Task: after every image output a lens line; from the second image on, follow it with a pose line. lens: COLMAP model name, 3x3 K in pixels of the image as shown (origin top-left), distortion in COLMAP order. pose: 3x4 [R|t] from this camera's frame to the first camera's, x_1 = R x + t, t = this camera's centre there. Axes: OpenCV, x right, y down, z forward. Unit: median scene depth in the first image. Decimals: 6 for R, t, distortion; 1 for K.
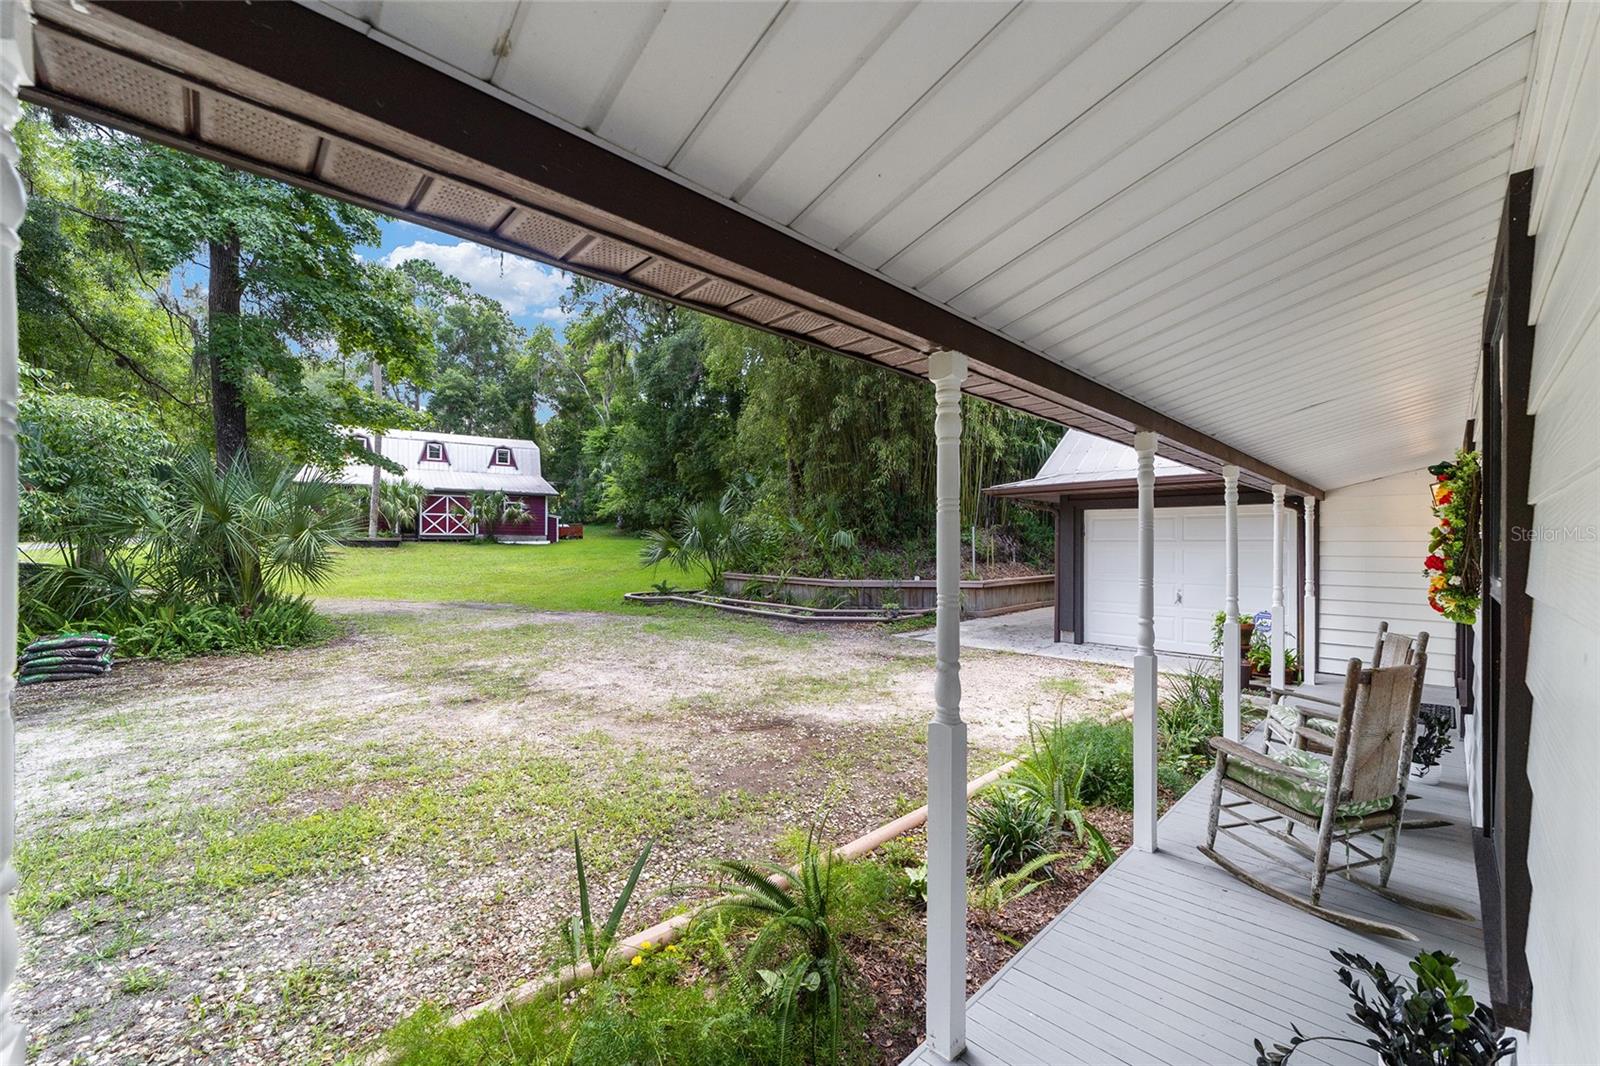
lens RADIAL K [[617.0, 0, 809.0], [0, 617.0, 545.5], [0, 0, 1]] dist [-0.012174, 0.000061]
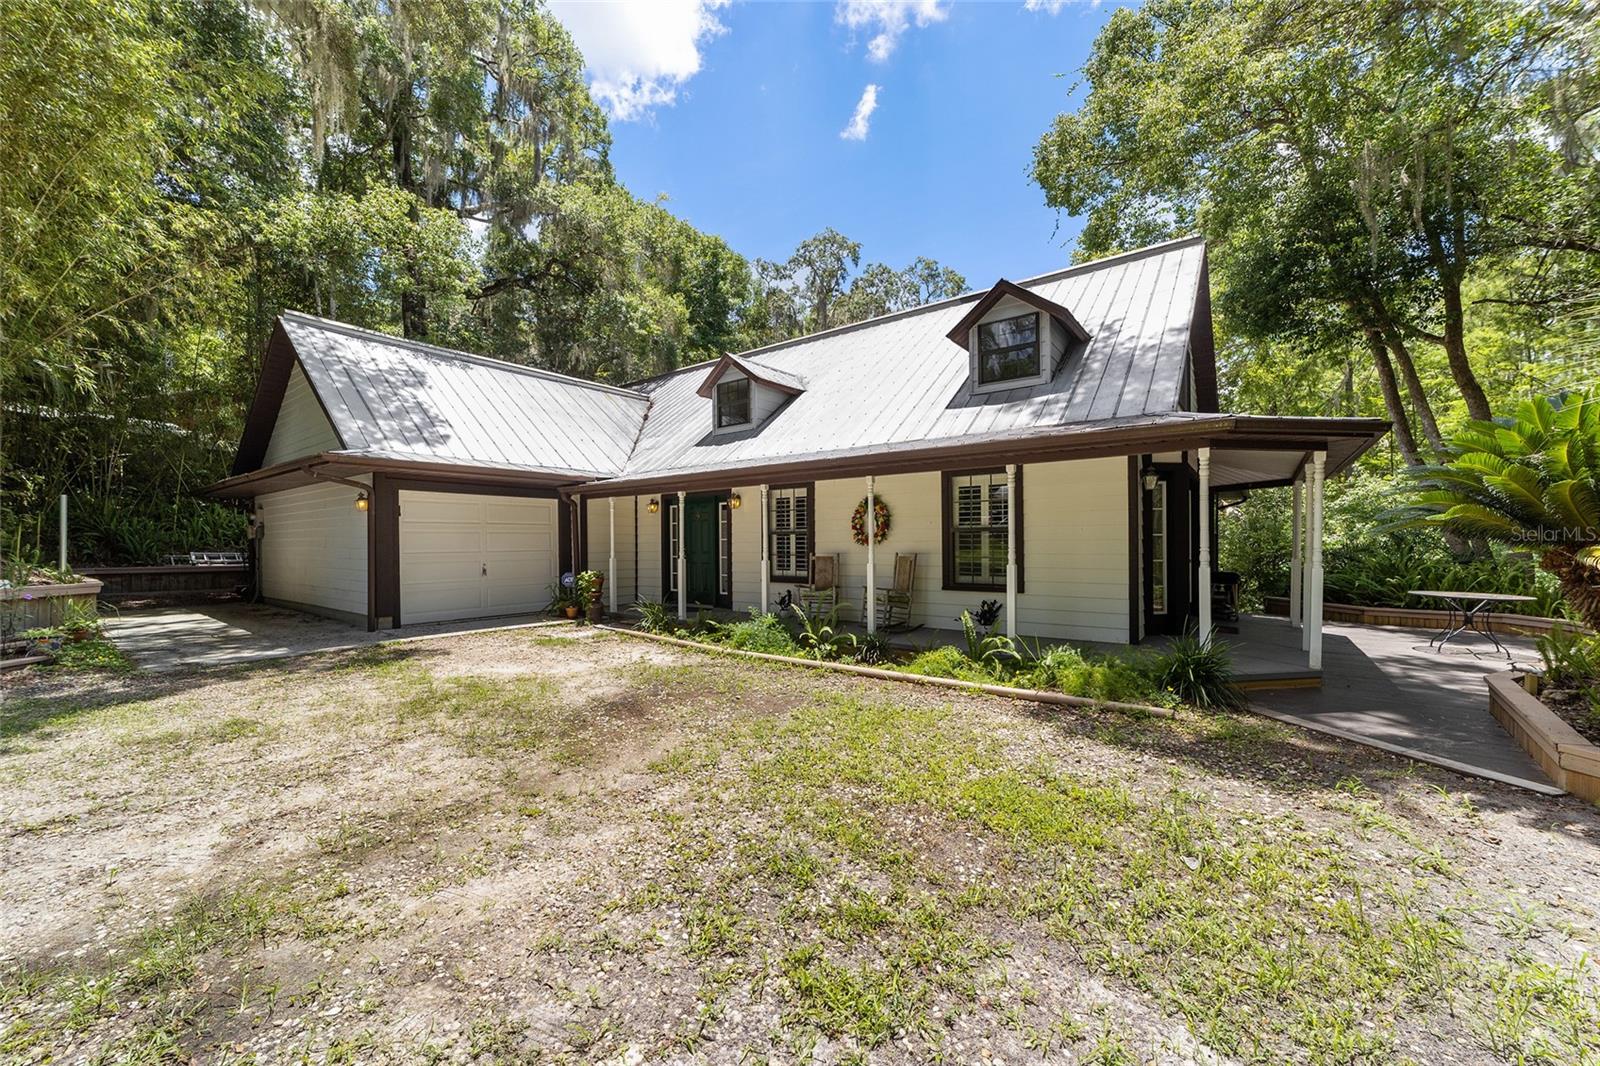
lens RADIAL K [[602.3, 0, 802.3], [0, 602.3, 546.2], [0, 0, 1]] dist [-0.019268, 0.008130]
pose [[-0.152786, -0.010509, 0.988203, -0.967725], [0.001735, 0.999939, 0.010902, 0.037827], [-0.988258, 0.003380, -0.152759, 0.850796]]
